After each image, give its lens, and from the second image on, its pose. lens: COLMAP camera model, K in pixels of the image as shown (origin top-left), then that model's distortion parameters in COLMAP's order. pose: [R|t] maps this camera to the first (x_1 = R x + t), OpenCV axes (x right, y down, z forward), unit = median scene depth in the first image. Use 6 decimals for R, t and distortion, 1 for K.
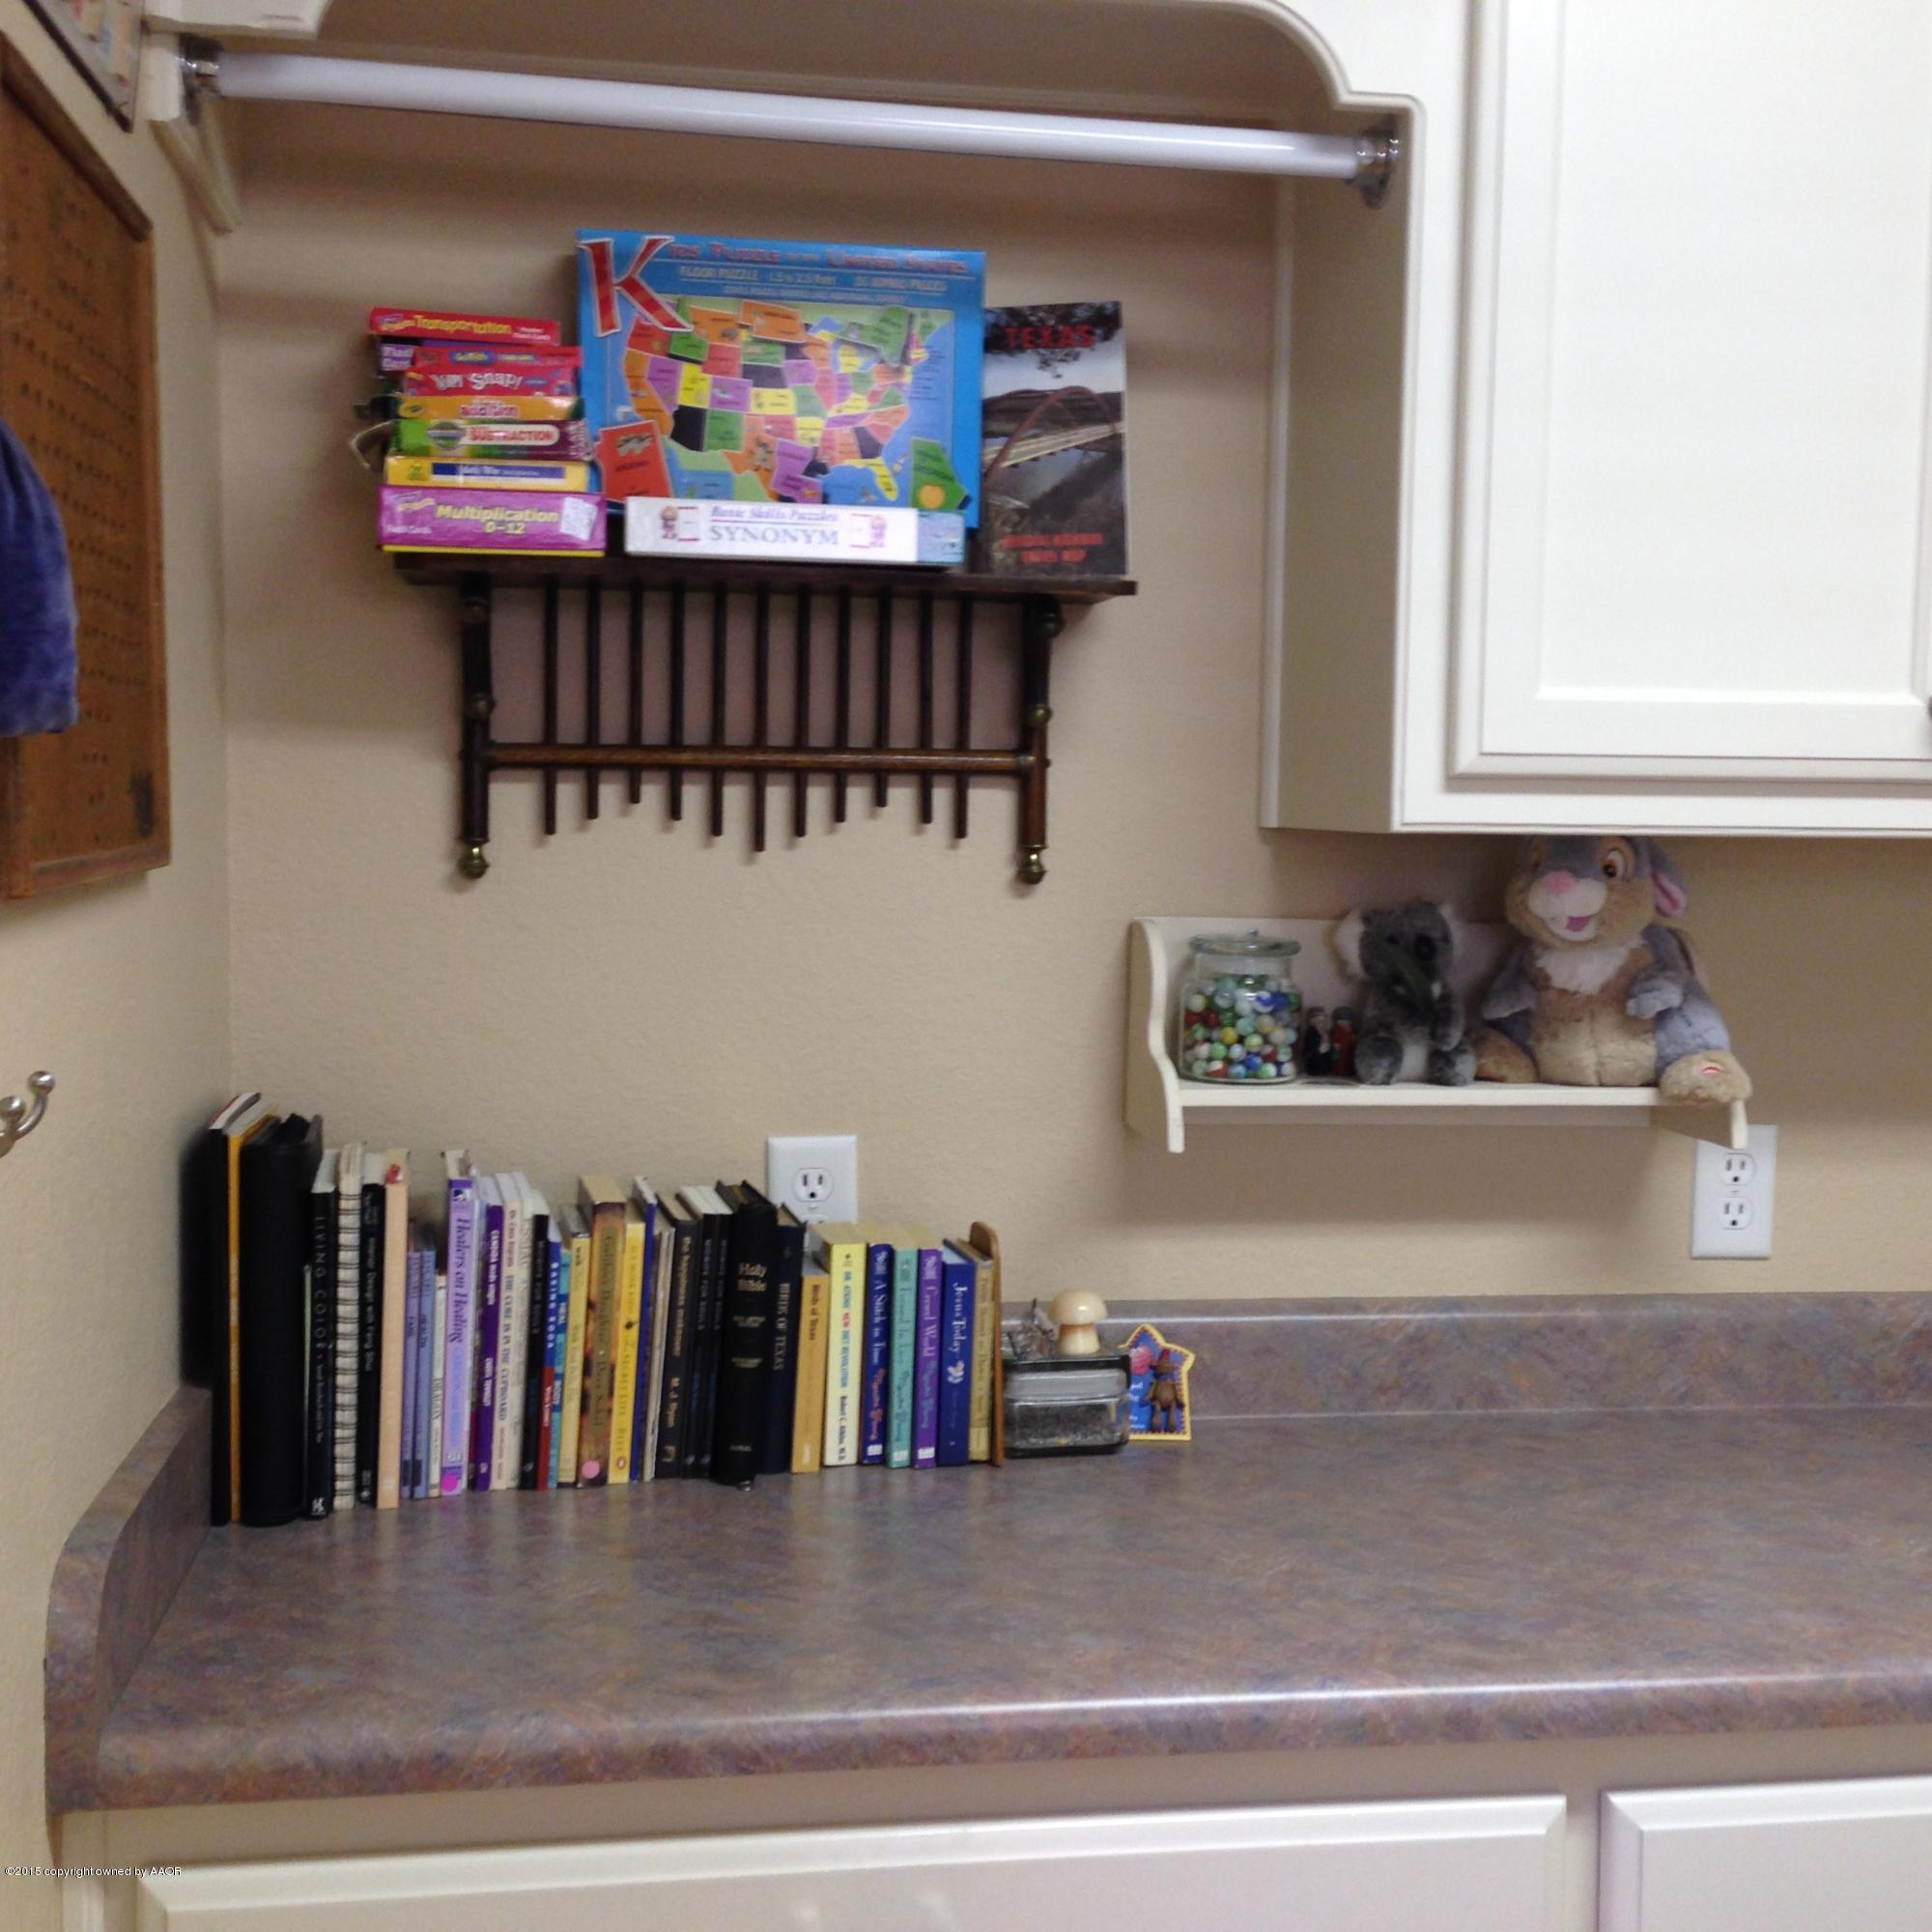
lens RADIAL K [[2314.4, 0, 957.4], [0, 2314.4, 966.0], [0, 0, 1]] dist [0.080575, -0.039877]
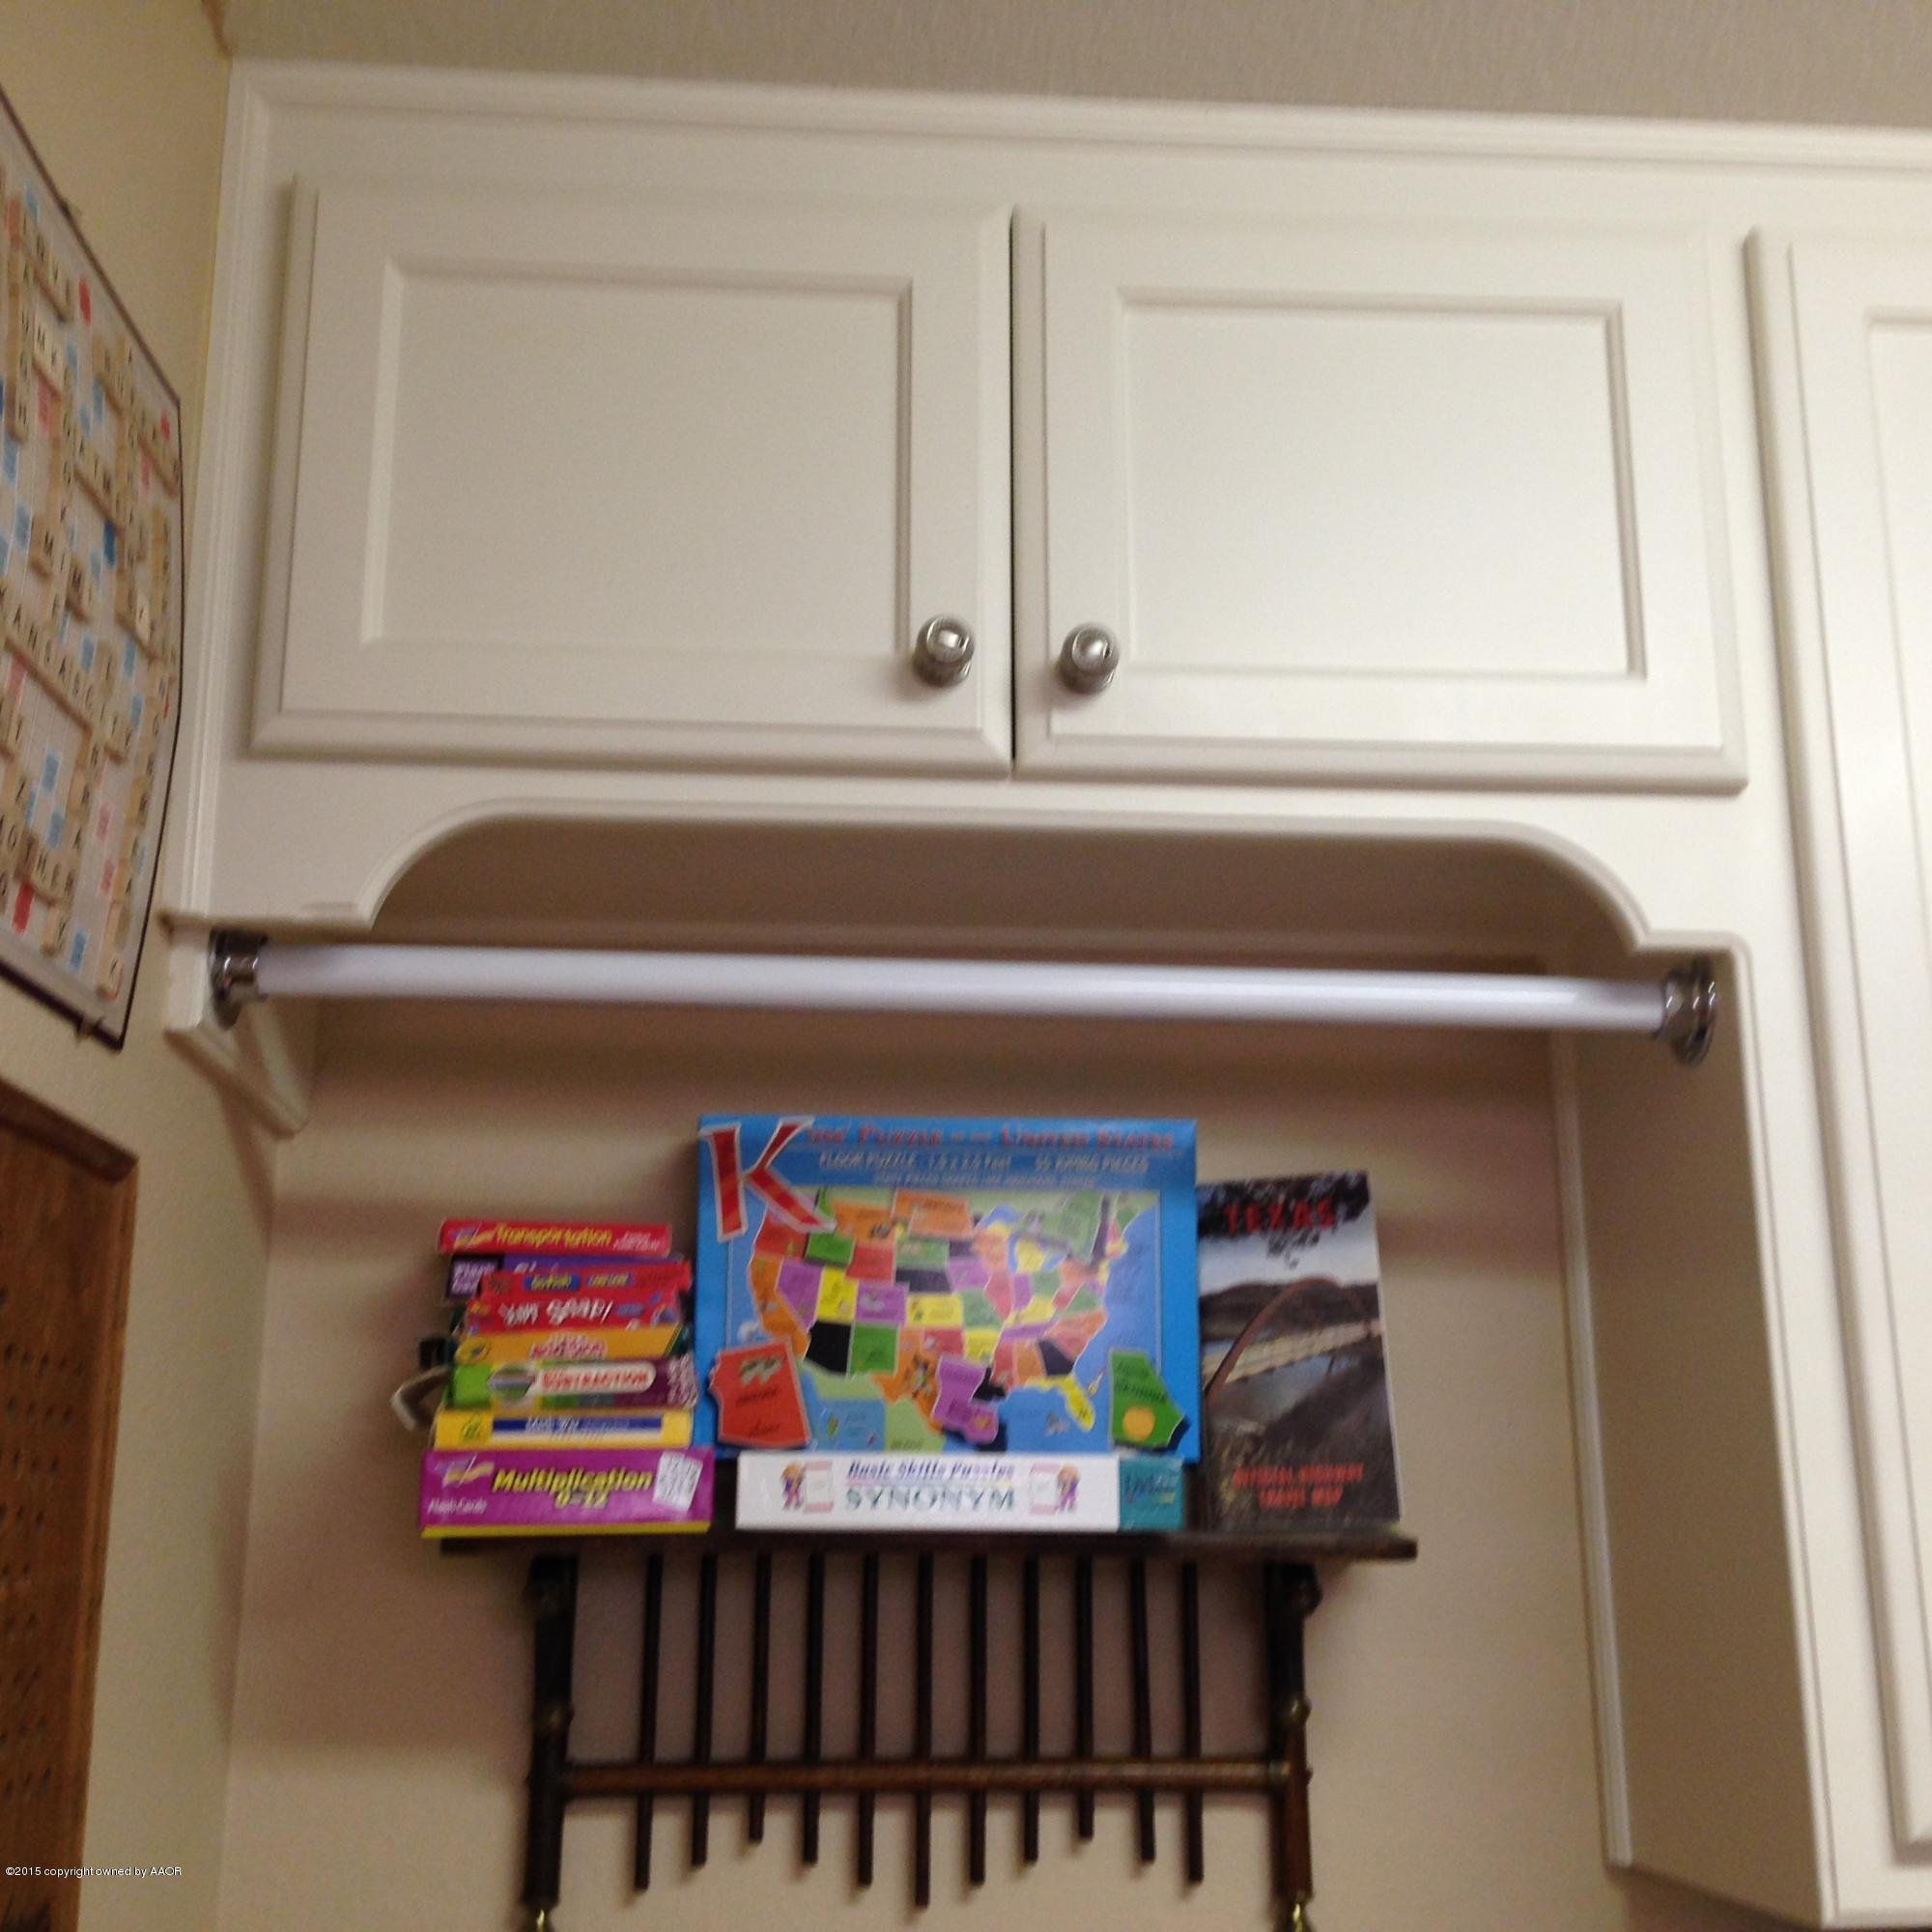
lens RADIAL K [[2309.8, 0, 980.8], [0, 2309.8, 963.2], [0, 0, 1]] dist [0.115096, -0.213130]
pose [[0.995912, -0.036248, -0.082732, 0.006248], [0.007830, 0.947144, -0.320714, -0.100942], [0.089984, 0.318755, 0.943556, 0.215173]]
